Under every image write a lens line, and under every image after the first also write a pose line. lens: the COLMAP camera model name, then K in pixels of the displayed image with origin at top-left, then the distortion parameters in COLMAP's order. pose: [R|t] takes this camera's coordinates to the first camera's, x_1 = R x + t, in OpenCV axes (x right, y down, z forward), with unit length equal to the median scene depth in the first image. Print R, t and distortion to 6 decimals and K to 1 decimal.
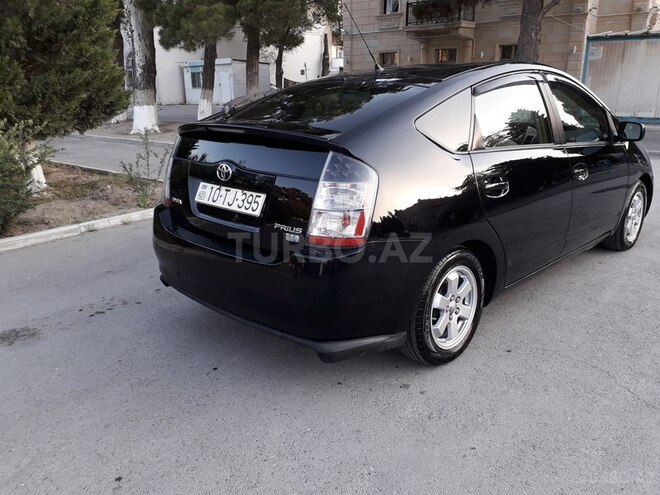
lens RADIAL K [[535.1, 0, 330.0], [0, 535.1, 247.5], [0, 0, 1]] dist [0.016008, -0.008205]
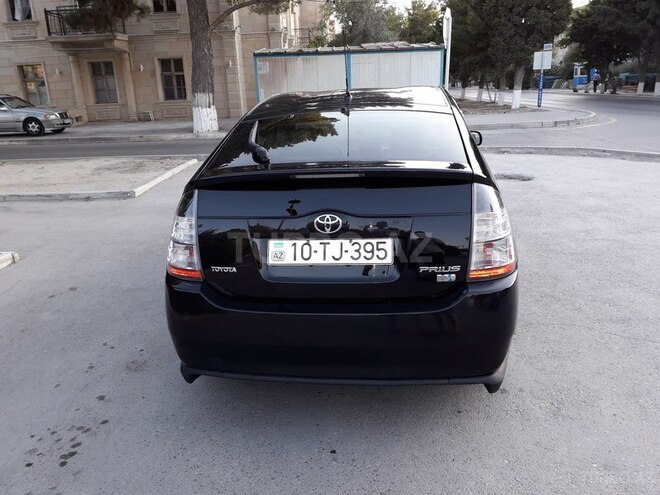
lens RADIAL K [[535.1, 0, 330.0], [0, 535.1, 247.5], [0, 0, 1]] dist [0.016008, -0.008205]
pose [[0.794821, -0.194930, 0.574684, -0.106166], [0.205930, 0.977450, 0.046734, -0.021673], [-0.570835, 0.081199, 0.817040, 0.046075]]
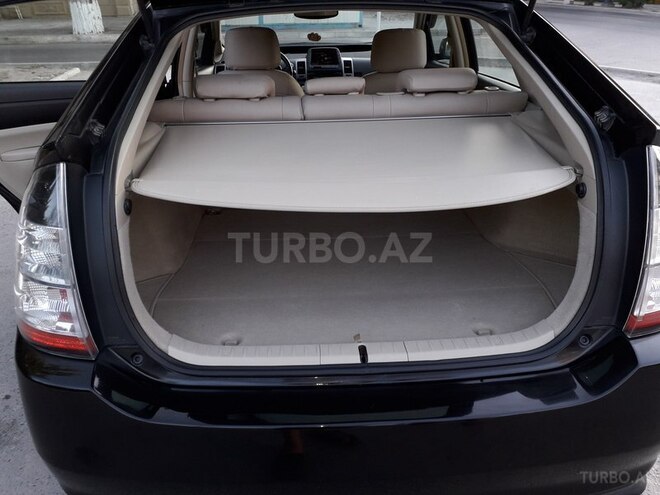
lens RADIAL K [[533.9, 0, 333.9], [0, 533.9, 258.8], [0, 0, 1]] dist [-0.001776, -0.012233]
pose [[0.677680, -0.330089, 0.657108, -0.073494], [0.210581, 0.943279, 0.256670, -0.035743], [-0.704560, -0.035566, 0.708752, 0.112658]]
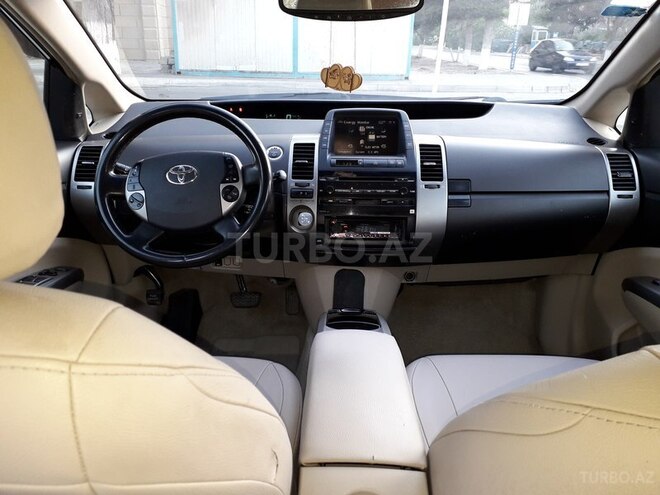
lens RADIAL K [[523.3, 0, 328.6], [0, 523.3, 283.3], [0, 0, 1]] dist [-0.003812, -0.006702]
pose [[0.736297, -0.264886, 0.622657, 0.038281], [0.171914, 0.963230, 0.206481, -0.054572], [-0.654456, -0.044988, 0.754761, 0.219432]]
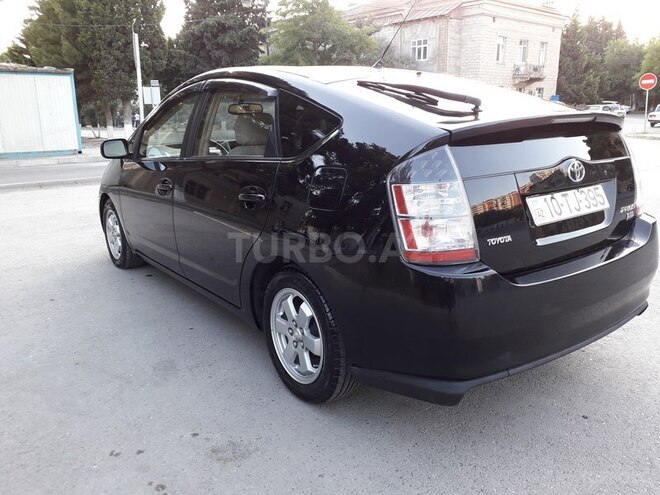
lens RADIAL K [[533.9, 0, 333.9], [0, 533.9, 258.8], [0, 0, 1]] dist [-0.001776, -0.012233]
pose [[0.164039, -0.252985, 0.953462, -0.160632], [0.306896, 0.931677, 0.194404, -0.043484], [-0.937500, 0.260724, 0.230471, 0.182033]]
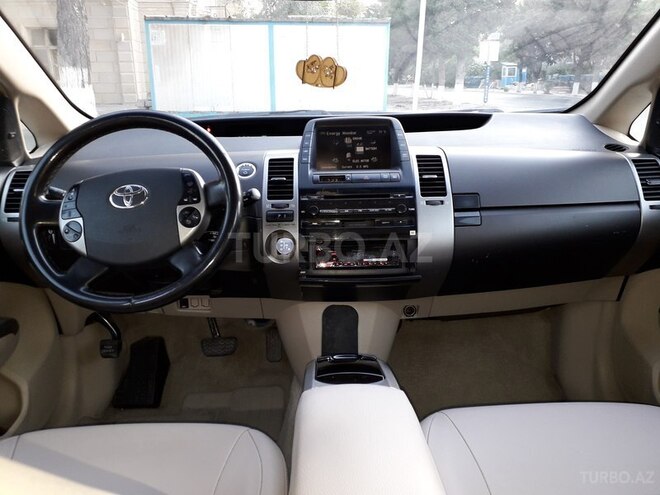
lens RADIAL K [[535.1, 0, 330.0], [0, 535.1, 247.5], [0, 0, 1]] dist [0.016008, -0.008205]
pose [[0.706333, -0.204817, 0.677602, 0.046301], [0.205806, 0.975295, 0.080268, -0.052290], [-0.677302, 0.082759, 0.731036, 0.229338]]
